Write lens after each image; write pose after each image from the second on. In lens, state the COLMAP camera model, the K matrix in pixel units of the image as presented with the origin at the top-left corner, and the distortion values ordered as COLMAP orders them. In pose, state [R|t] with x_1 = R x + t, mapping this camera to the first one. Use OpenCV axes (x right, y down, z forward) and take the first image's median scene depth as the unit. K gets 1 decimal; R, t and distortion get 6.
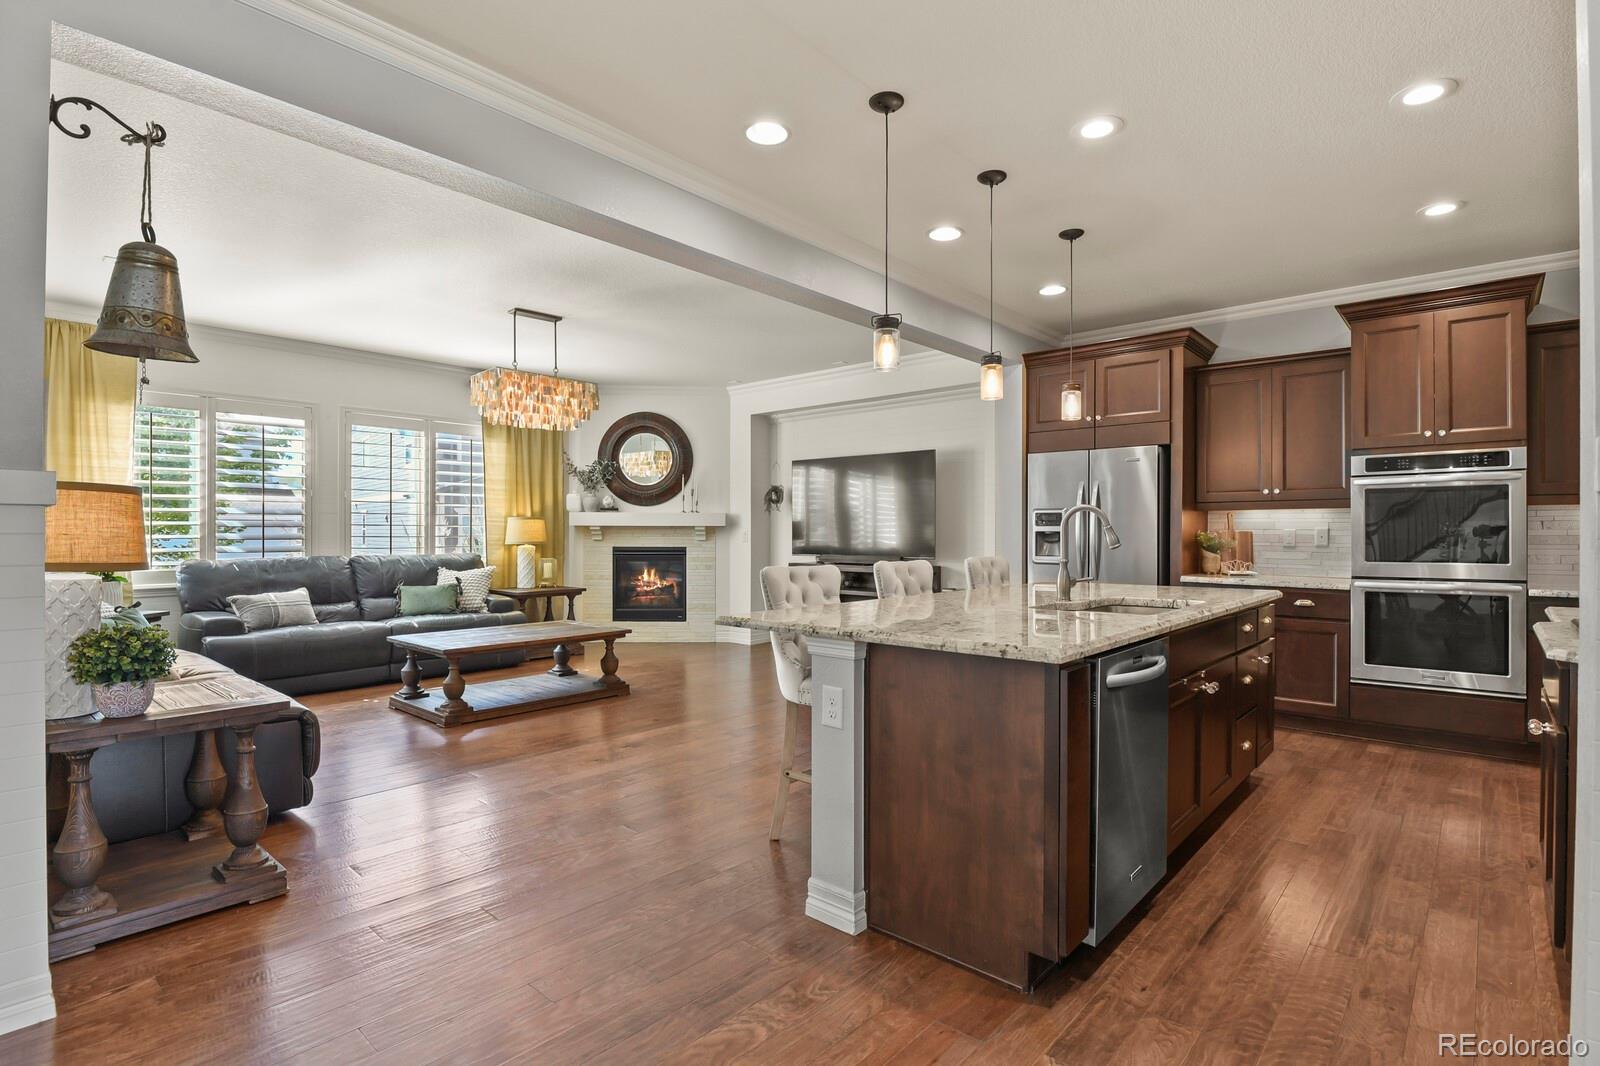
lens RADIAL K [[774.9, 0, 813.1], [0, 774.9, 534.8], [0, 0, 1]] dist [-0.012769, -0.004125]
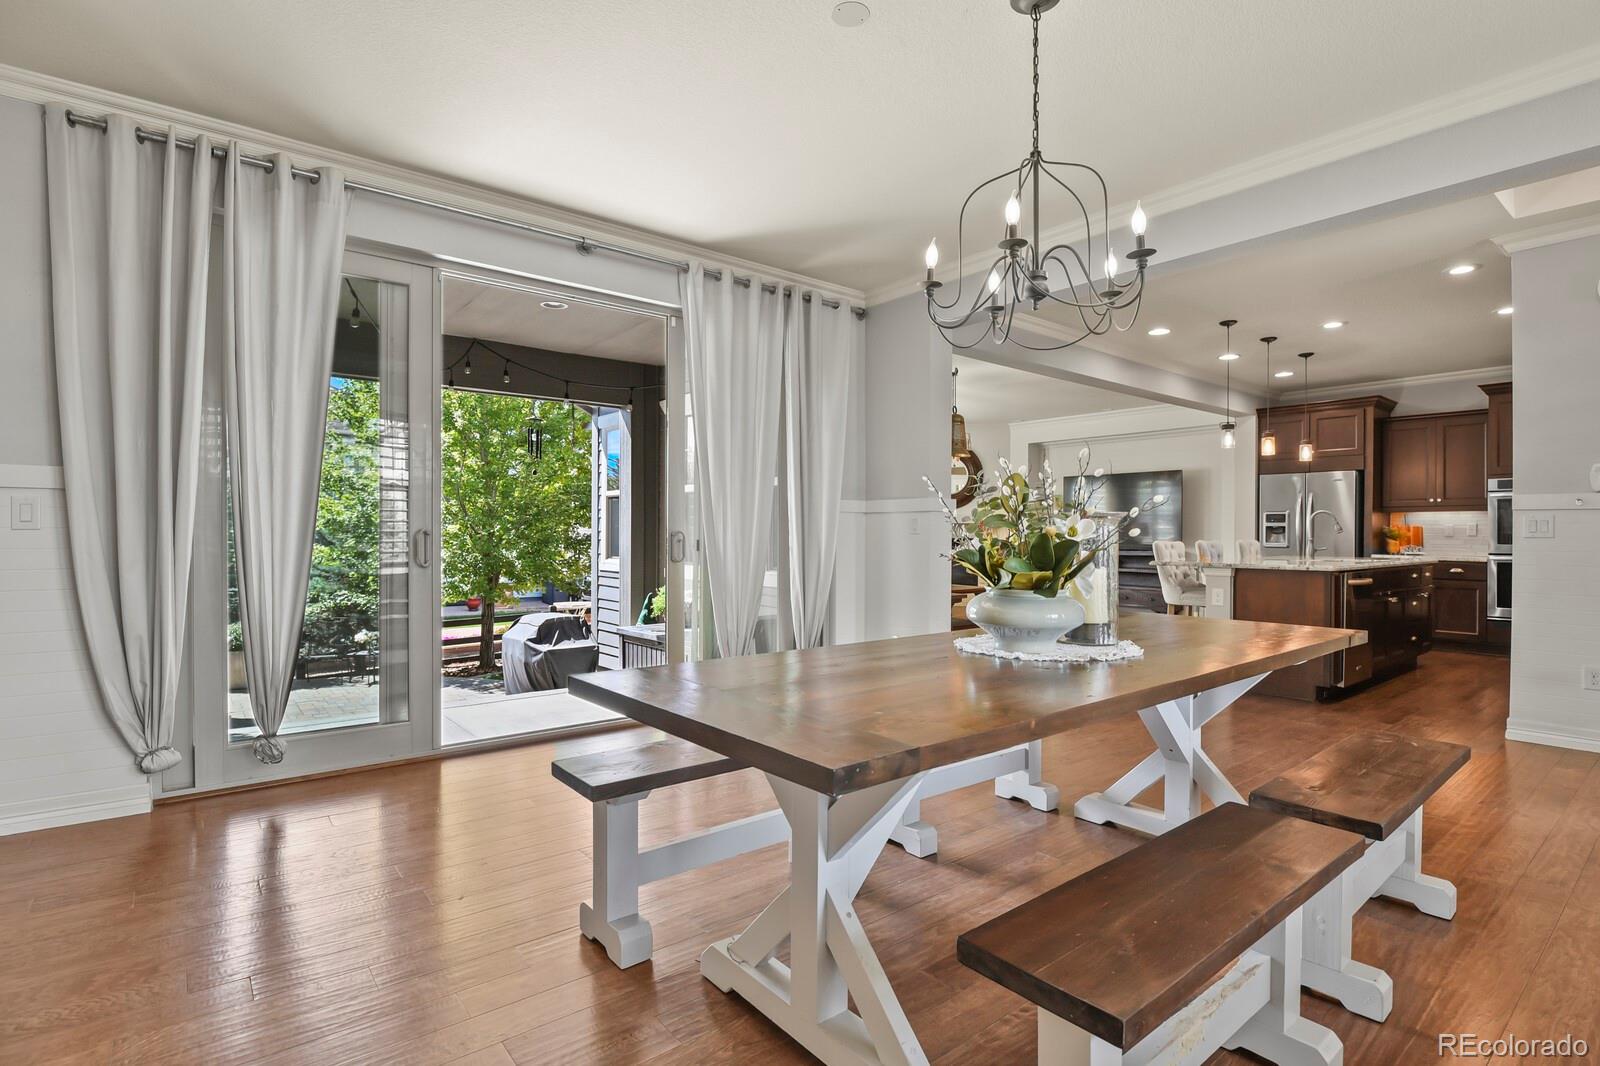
lens RADIAL K [[774.9, 0, 813.7], [0, 774.9, 537.9], [0, 0, 1]] dist [-0.012769, -0.004125]
pose [[0.986062, 0.002118, -0.166367, -0.338137], [-0.001693, 0.999995, 0.002698, 0.015877], [0.166371, -0.002379, 0.986060, -0.645730]]
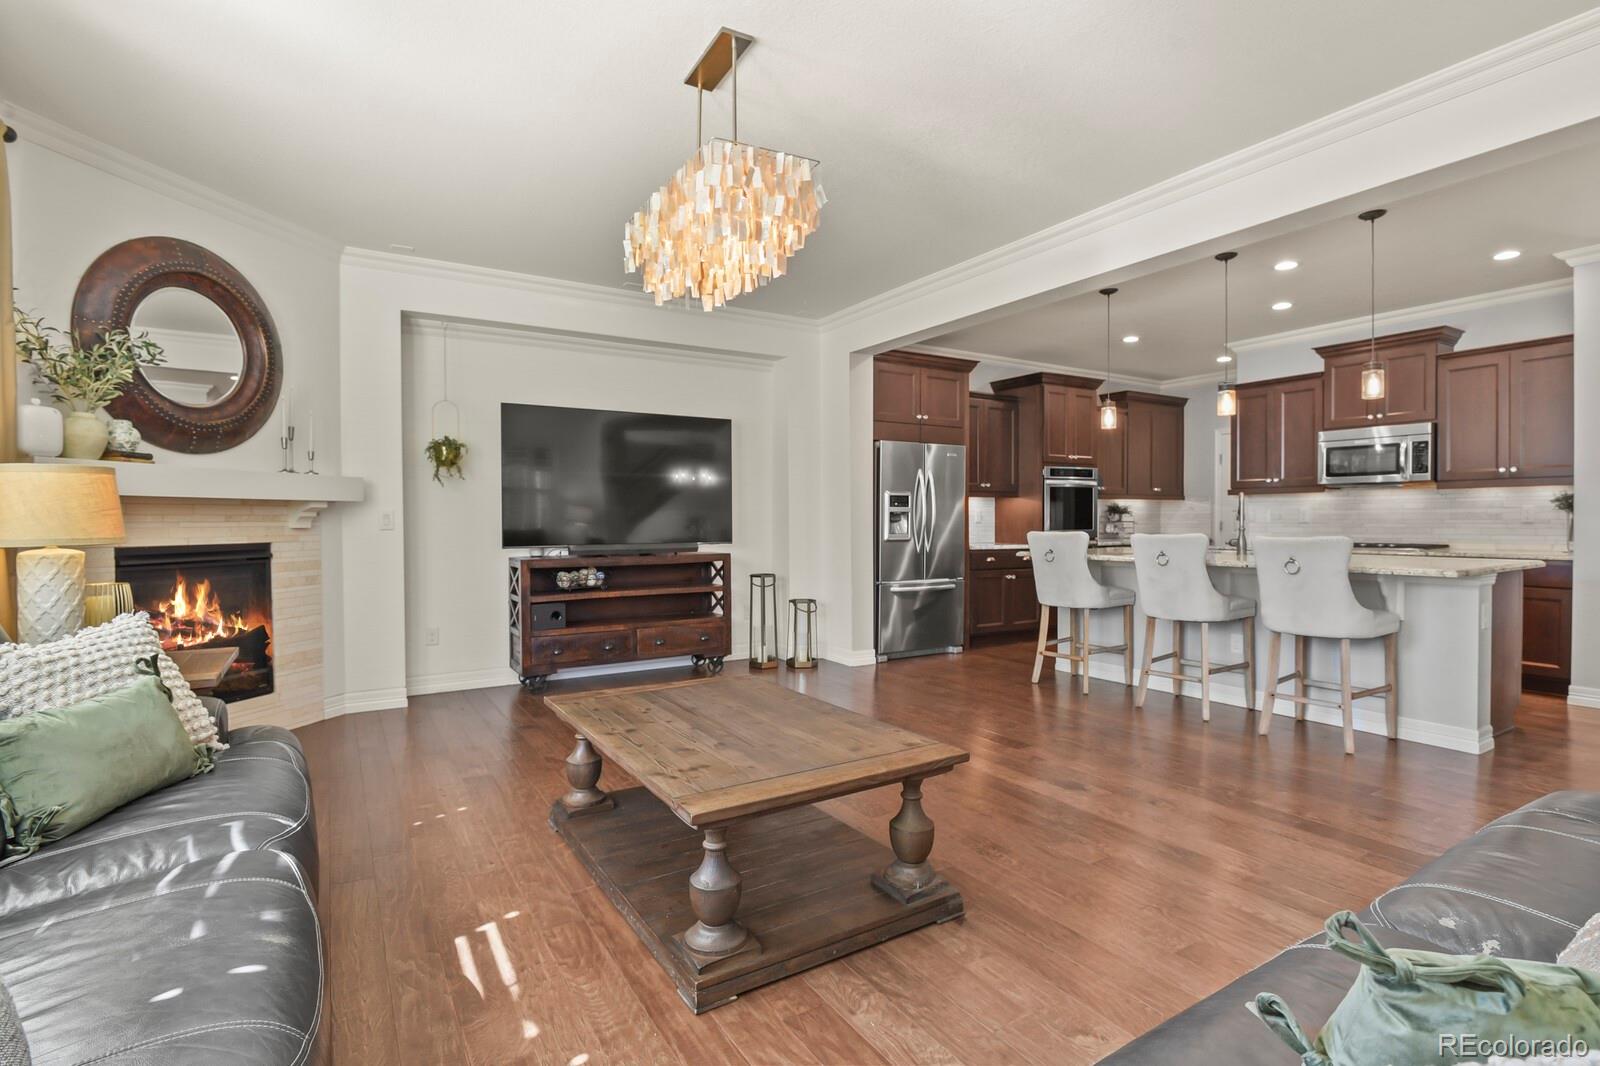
lens RADIAL K [[774.9, 0, 802.5], [0, 774.9, 528.6], [0, 0, 1]] dist [-0.012769, -0.004125]
pose [[0.290644, -0.015086, 0.956712, -0.803260], [0.006874, 0.999883, 0.013679, 0.003675], [-0.956807, 0.002601, 0.290714, 0.799554]]
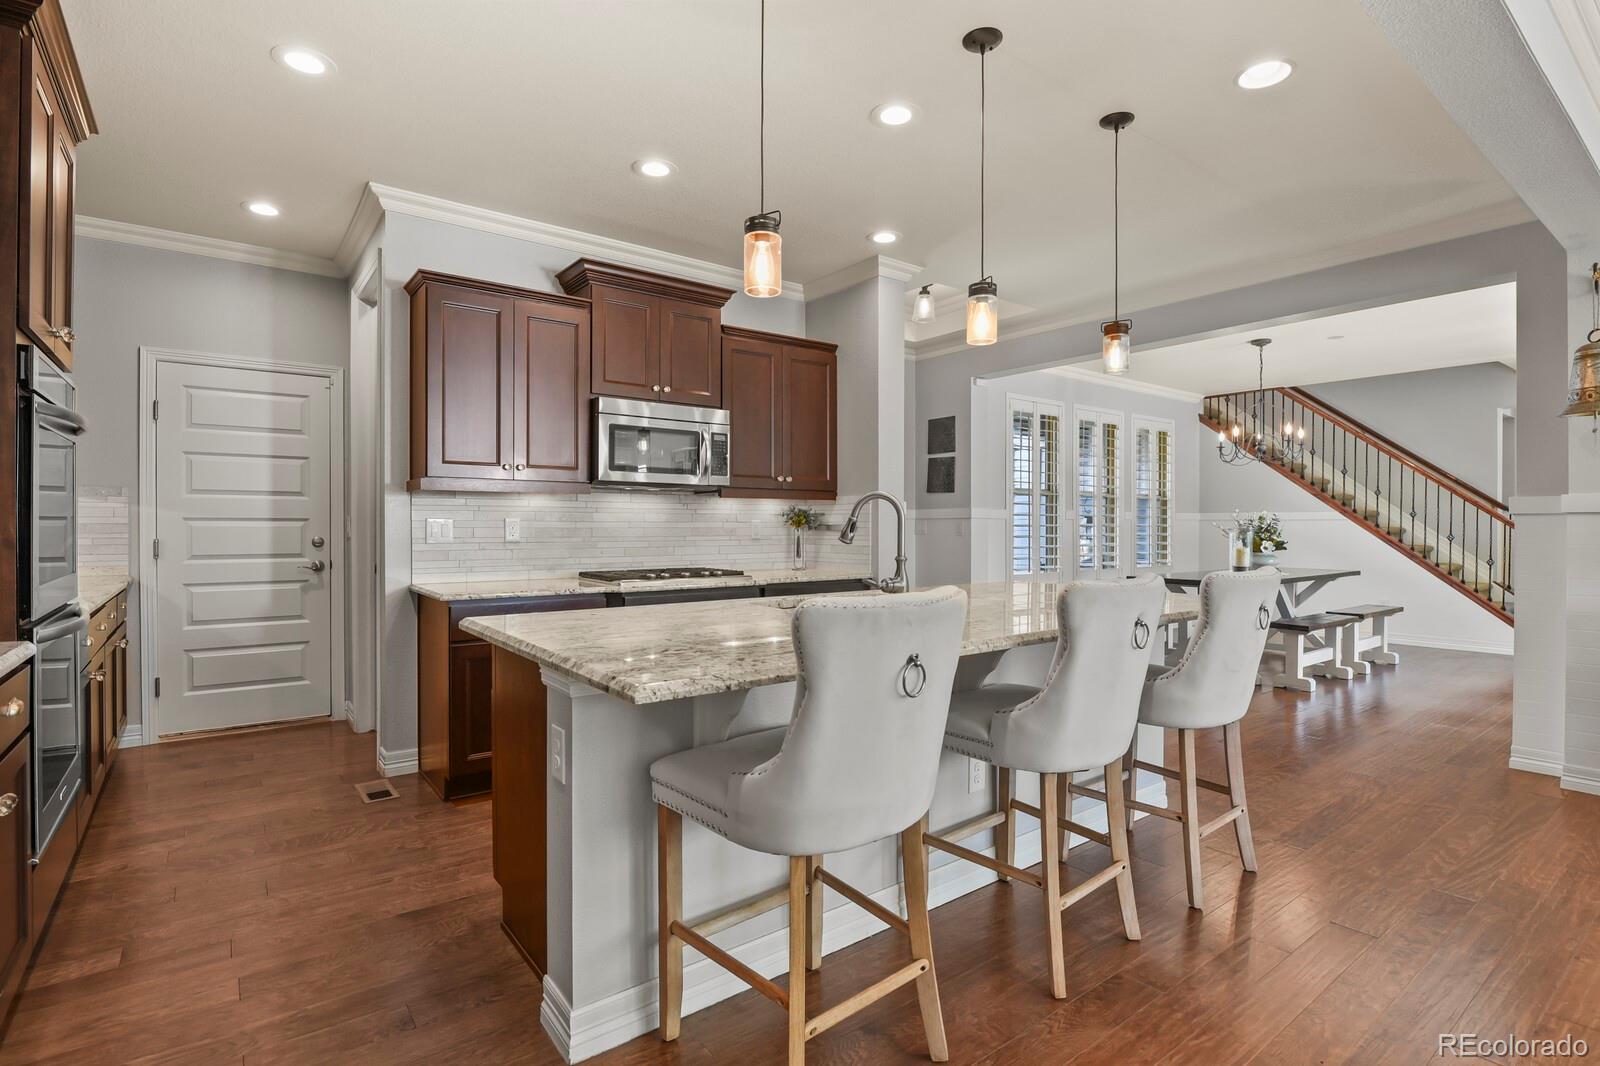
lens RADIAL K [[774.9, 0, 809.0], [0, 774.9, 532.7], [0, 0, 1]] dist [-0.012769, -0.004125]
pose [[-0.980942, -0.006331, 0.194196, 0.148590], [-0.004335, 0.999933, 0.010702, -0.001200], [-0.194251, 0.009656, -0.980904, 1.056522]]
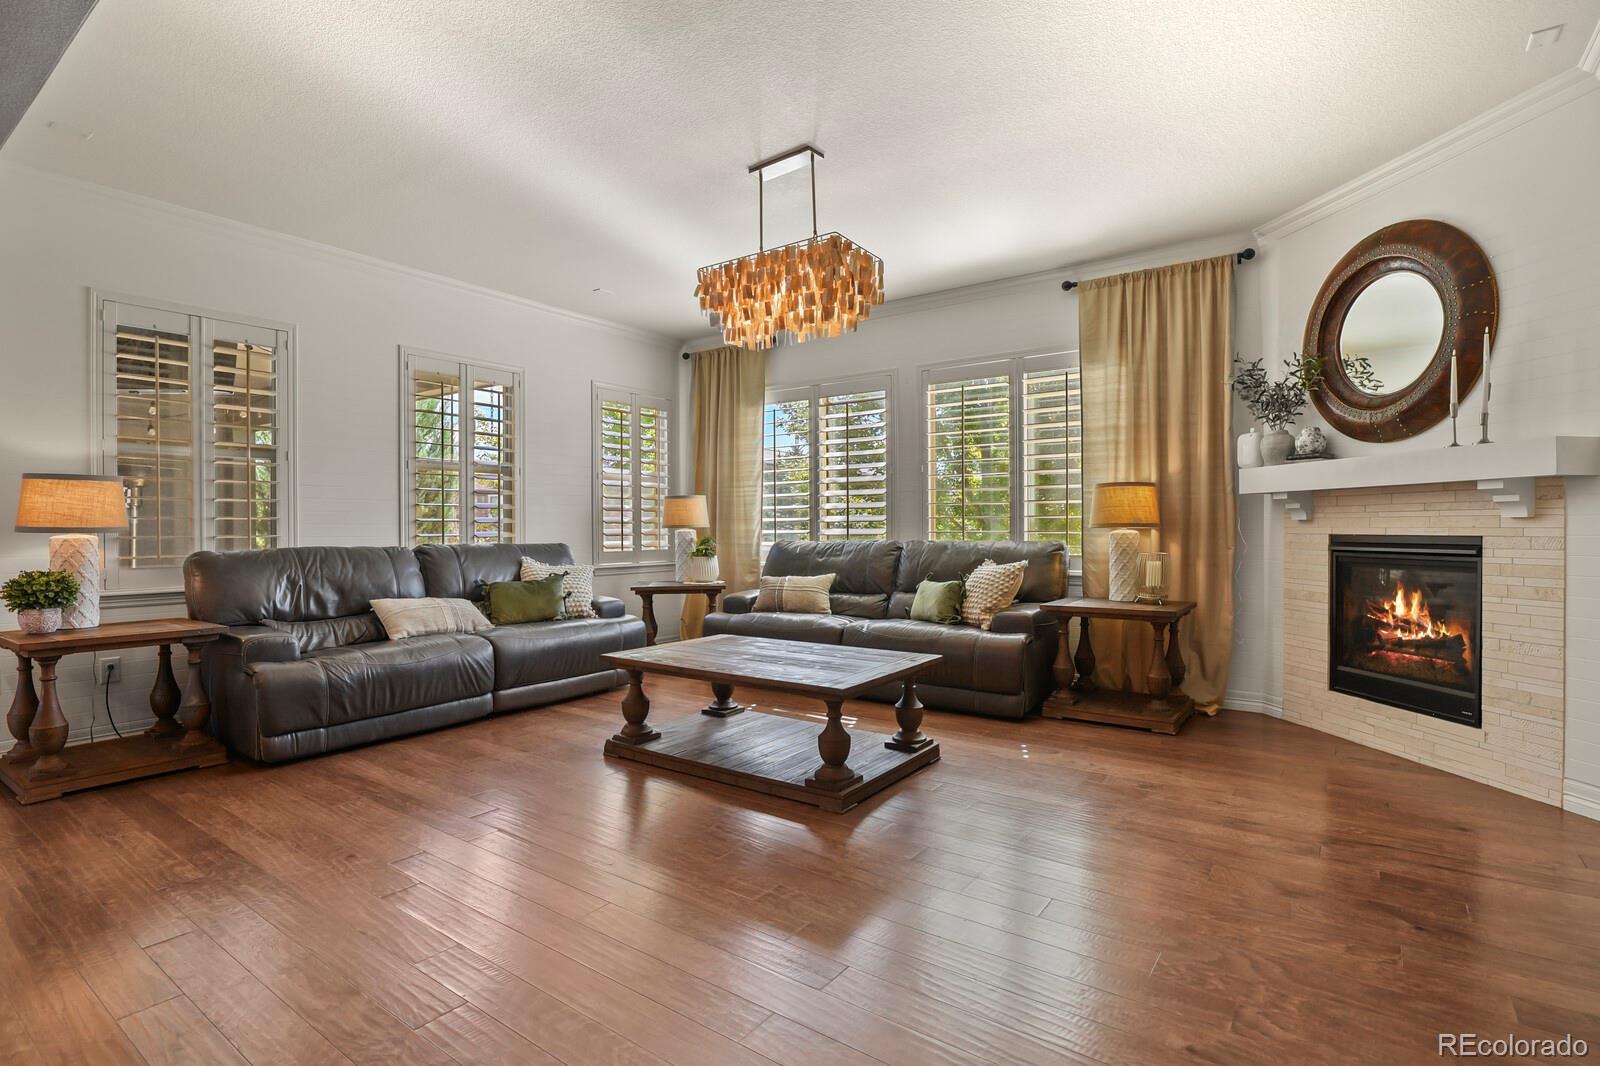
lens RADIAL K [[774.9, 0, 793.4], [0, 774.9, 535.0], [0, 0, 1]] dist [-0.012769, -0.004125]
pose [[0.085660, 0.005163, -0.996311, 0.277722], [0.001696, 0.999984, 0.005328, 0.019079], [0.996323, -0.002146, 0.085650, 0.940217]]
